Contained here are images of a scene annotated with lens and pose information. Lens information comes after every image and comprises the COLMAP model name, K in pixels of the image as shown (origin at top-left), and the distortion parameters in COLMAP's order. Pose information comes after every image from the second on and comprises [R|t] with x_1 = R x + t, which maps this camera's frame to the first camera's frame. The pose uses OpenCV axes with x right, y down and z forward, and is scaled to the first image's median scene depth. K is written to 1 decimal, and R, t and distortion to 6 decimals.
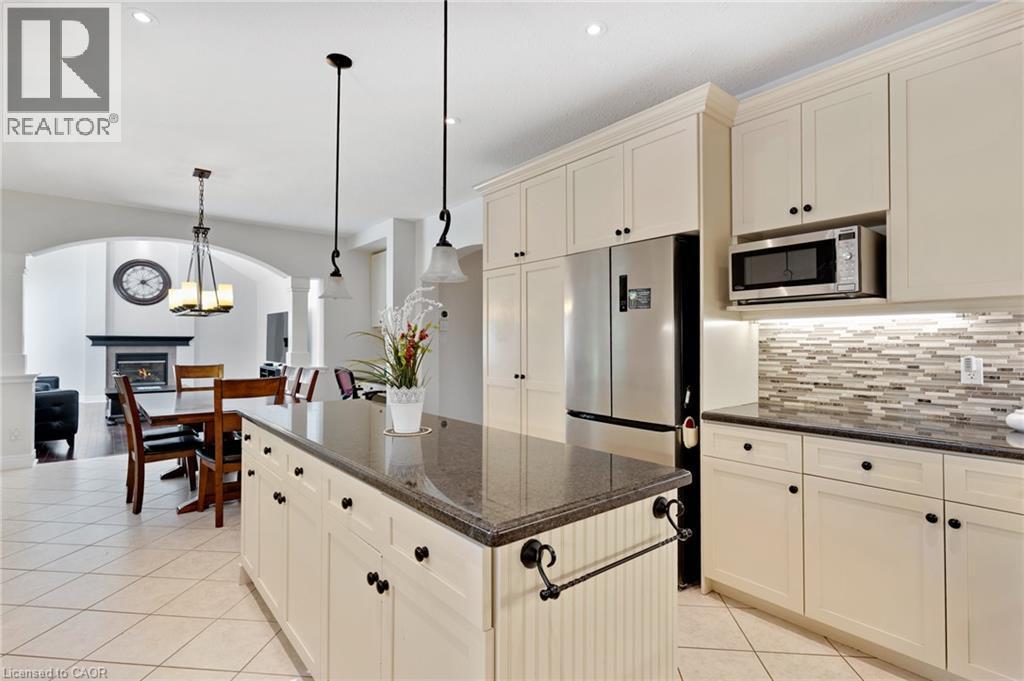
lens RADIAL K [[489.2, 0, 511.3], [0, 489.2, 340.2], [0, 0, 1]] dist [-0.001032, 0.000145]
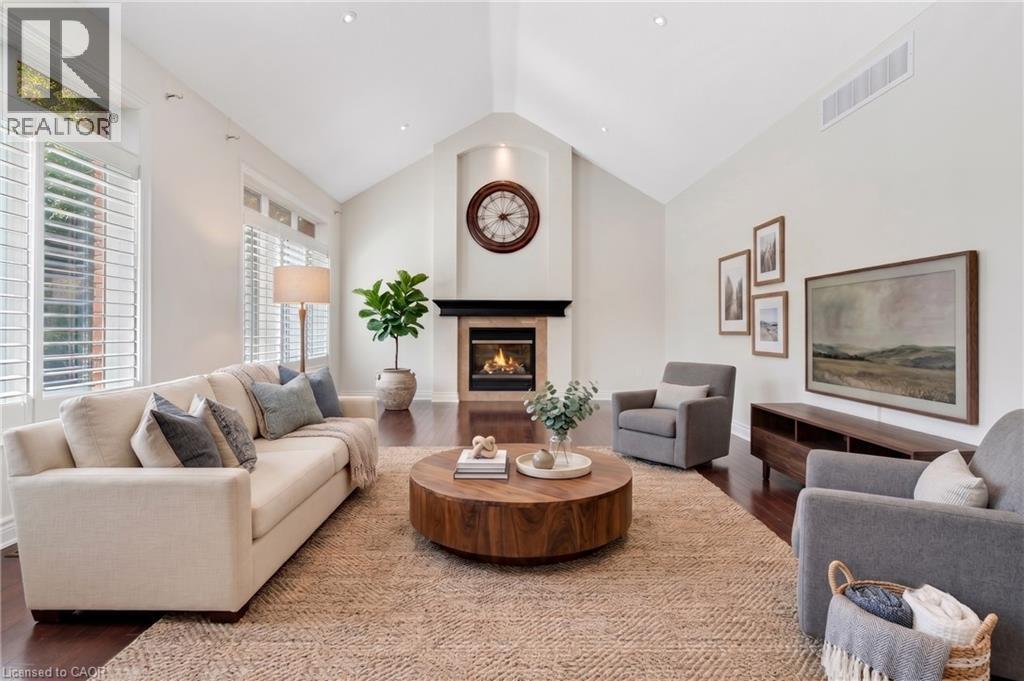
lens RADIAL K [[489.2, 0, 508.5], [0, 489.2, 333.8], [0, 0, 1]] dist [-0.001032, 0.000145]
pose [[0.762915, 0.001159, -0.646498, -0.336407], [0.005919, 0.999944, 0.008777, 0.028273], [0.646471, -0.010523, 0.762866, 0.517962]]
